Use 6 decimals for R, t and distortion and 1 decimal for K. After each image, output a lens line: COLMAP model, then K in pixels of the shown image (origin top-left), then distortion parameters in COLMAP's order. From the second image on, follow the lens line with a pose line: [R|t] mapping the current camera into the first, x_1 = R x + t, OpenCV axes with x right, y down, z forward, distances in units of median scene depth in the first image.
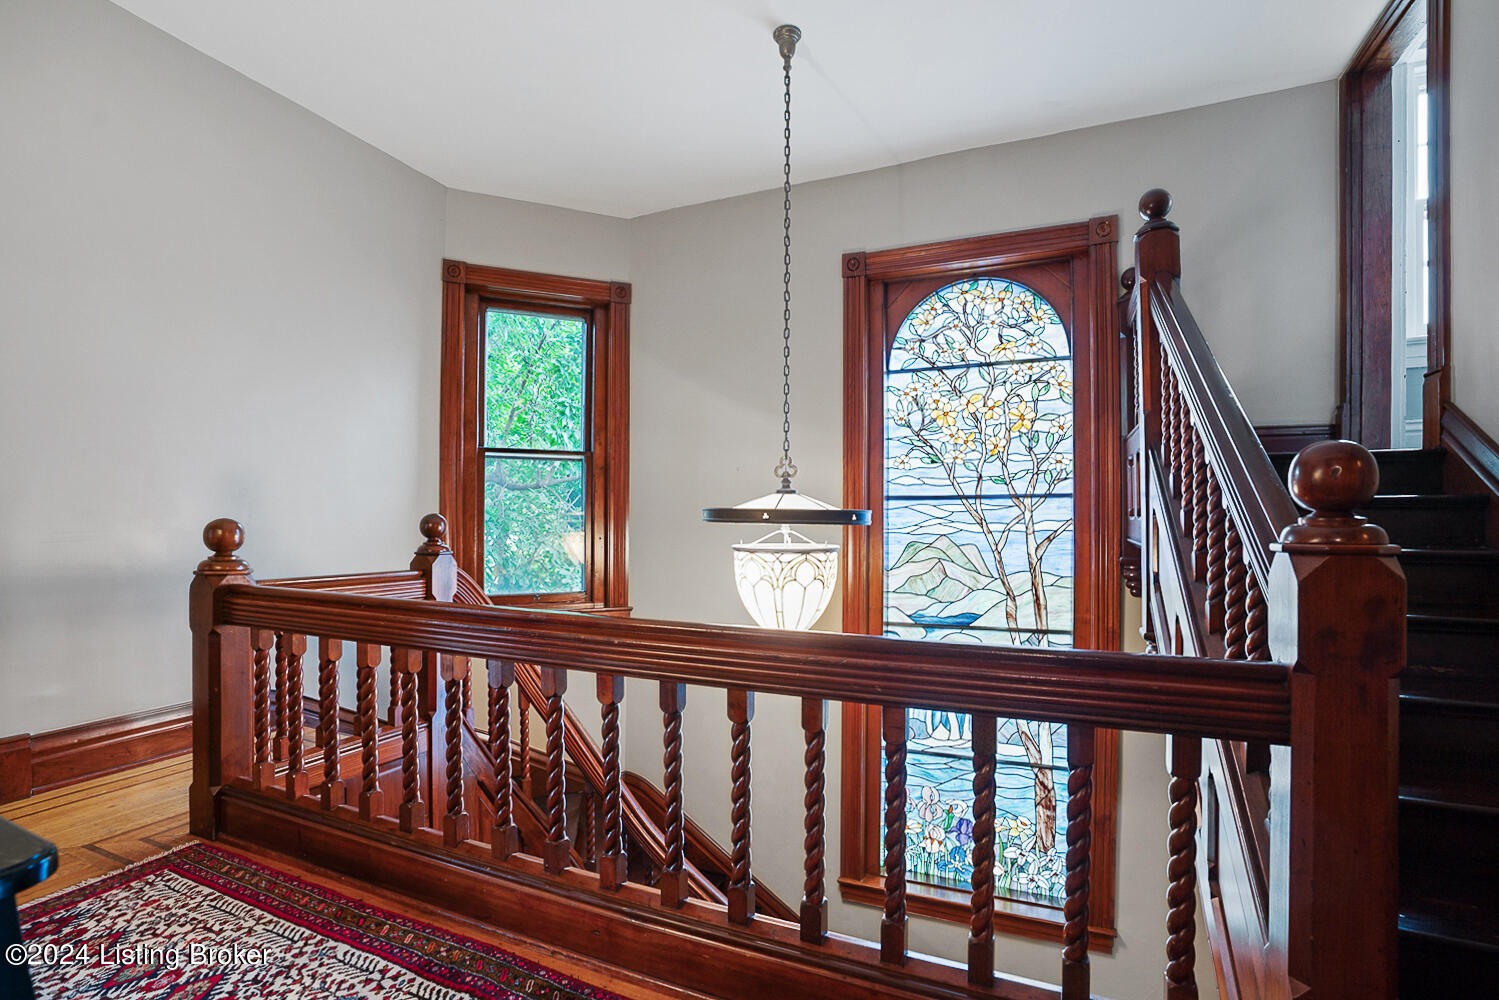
lens RADIAL K [[690.8, 0, 749.8], [0, 690.8, 509.0], [0, 0, 1]] dist [-0.069236, 0.025544]
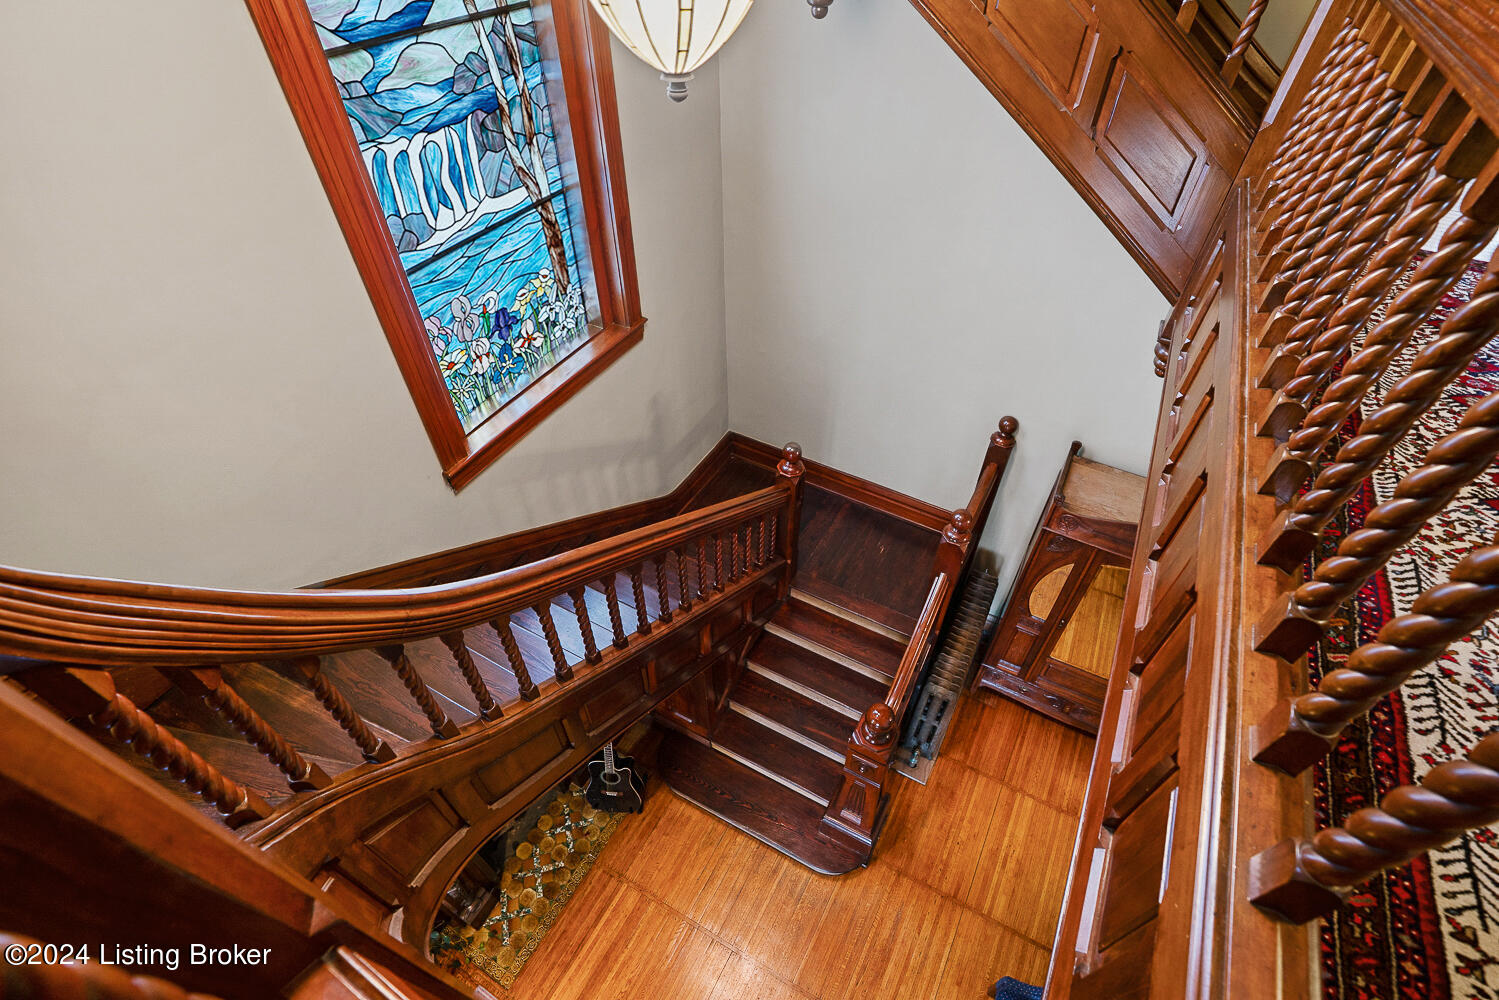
lens RADIAL K [[690.8, 0, 749.8], [0, 690.8, 509.0], [0, 0, 1]] dist [-0.069236, 0.025544]
pose [[0.099067, -0.711037, 0.696141, -0.379392], [-0.020168, 0.698004, 0.715810, 0.040230], [-0.994876, -0.084953, 0.054809, 0.641967]]
